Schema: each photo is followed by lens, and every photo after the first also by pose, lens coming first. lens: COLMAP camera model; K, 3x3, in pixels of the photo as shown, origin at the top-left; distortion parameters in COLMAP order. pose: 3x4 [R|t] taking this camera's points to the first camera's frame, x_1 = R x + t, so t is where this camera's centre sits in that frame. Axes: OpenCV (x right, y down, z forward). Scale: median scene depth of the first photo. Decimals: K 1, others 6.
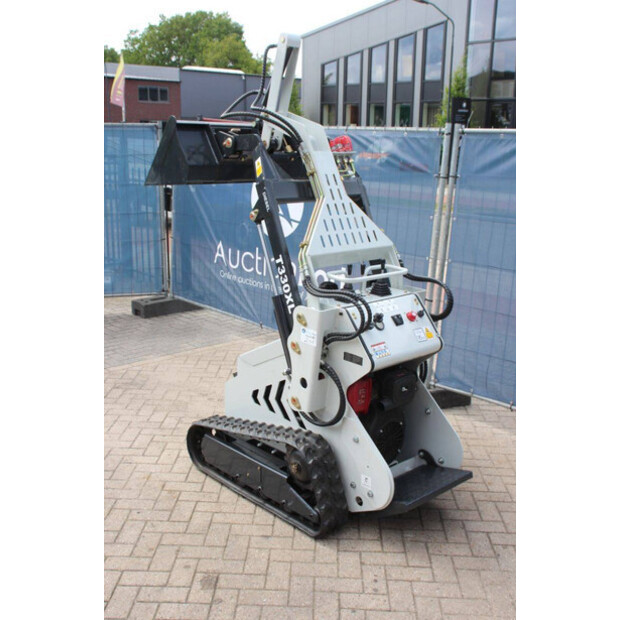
lens RADIAL K [[721.1, 0, 310.0], [0, 721.1, 310.0], [0, 0, 1]] dist [-0.003513, 0.001602]
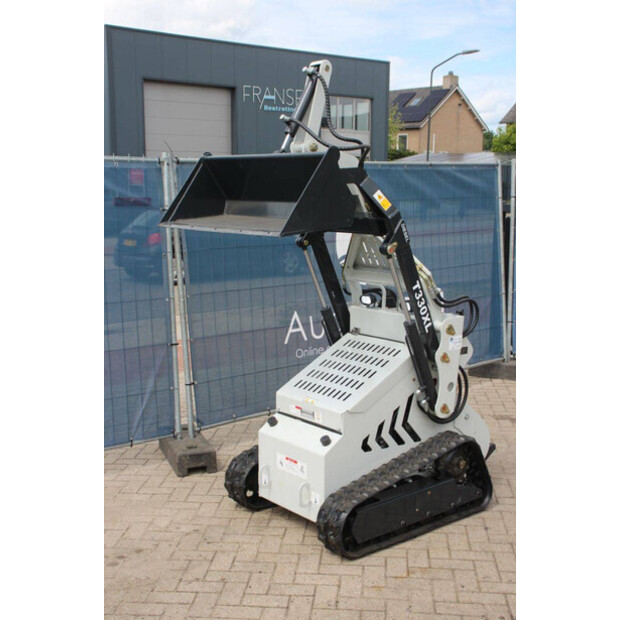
lens RADIAL K [[883.3, 0, 310.0], [0, 883.3, 310.0], [0, 0, 1]] dist [-0.008878, -0.021034]
pose [[0.063253, -0.181125, 0.981424, -1.203821], [0.240491, 0.957180, 0.161151, -0.255935], [-0.968588, 0.225830, 0.104104, 0.940801]]
